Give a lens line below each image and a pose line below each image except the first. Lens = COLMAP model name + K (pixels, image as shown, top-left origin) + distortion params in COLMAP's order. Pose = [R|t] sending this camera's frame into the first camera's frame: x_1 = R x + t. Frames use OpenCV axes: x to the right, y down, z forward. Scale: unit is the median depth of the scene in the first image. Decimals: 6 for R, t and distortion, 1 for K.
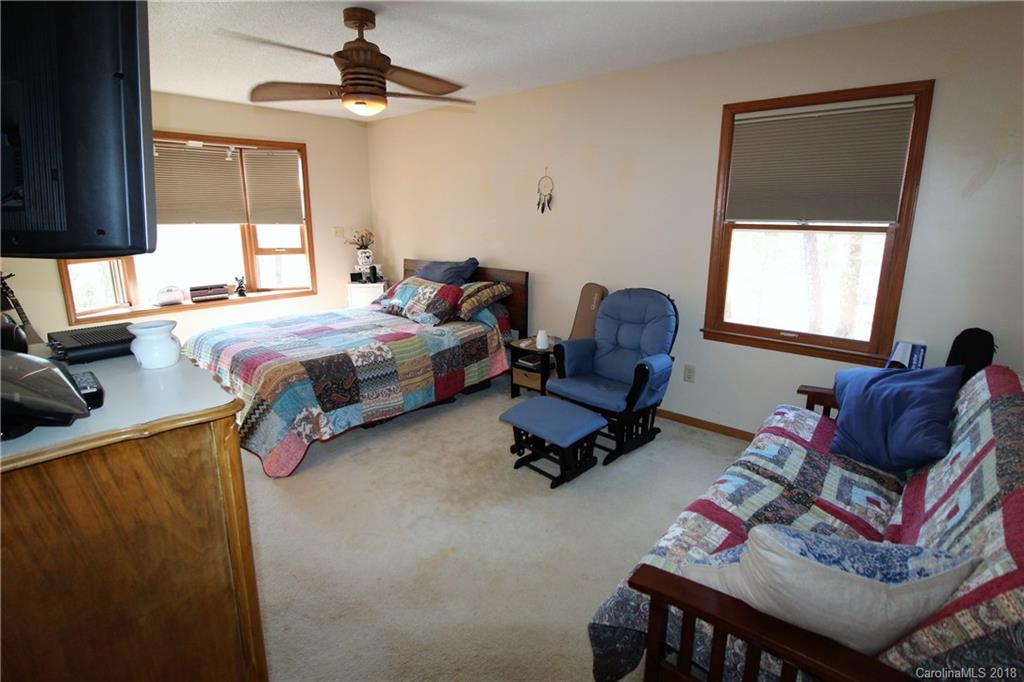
lens RADIAL K [[519.1, 0, 517.7], [0, 519.1, 336.9], [0, 0, 1]] dist [0.000851, -0.001325]
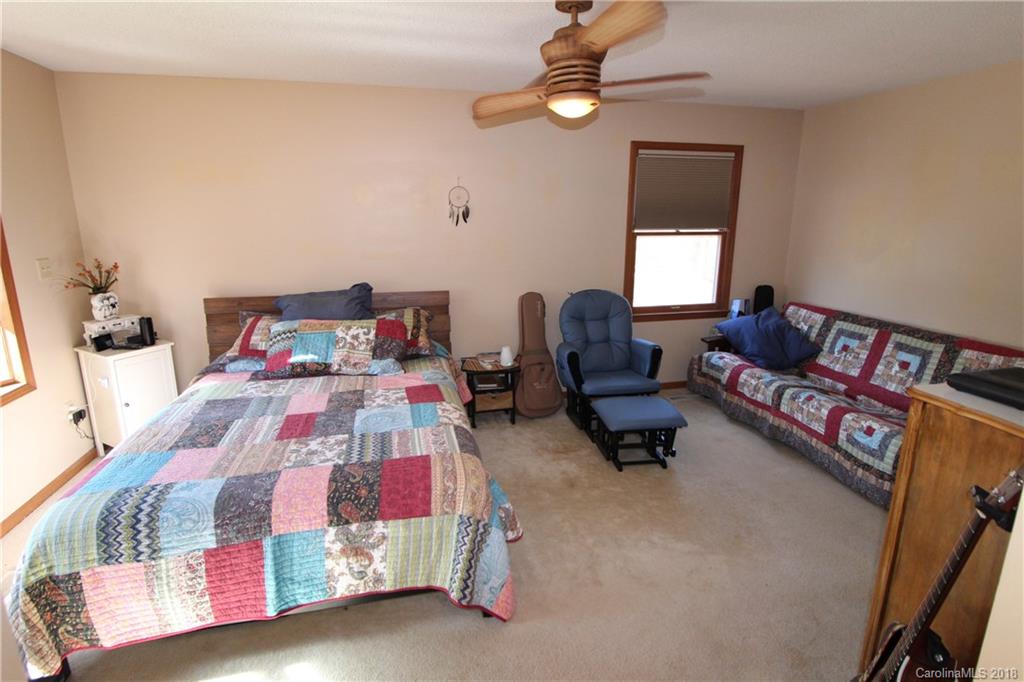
lens RADIAL K [[519.1, 0, 516.7], [0, 519.1, 337.9], [0, 0, 1]] dist [0.000851, -0.001325]
pose [[0.568852, -0.198623, 0.798095, -0.688679], [0.194451, 0.975368, 0.104144, -0.122449], [-0.799122, 0.095947, 0.593462, 0.392538]]
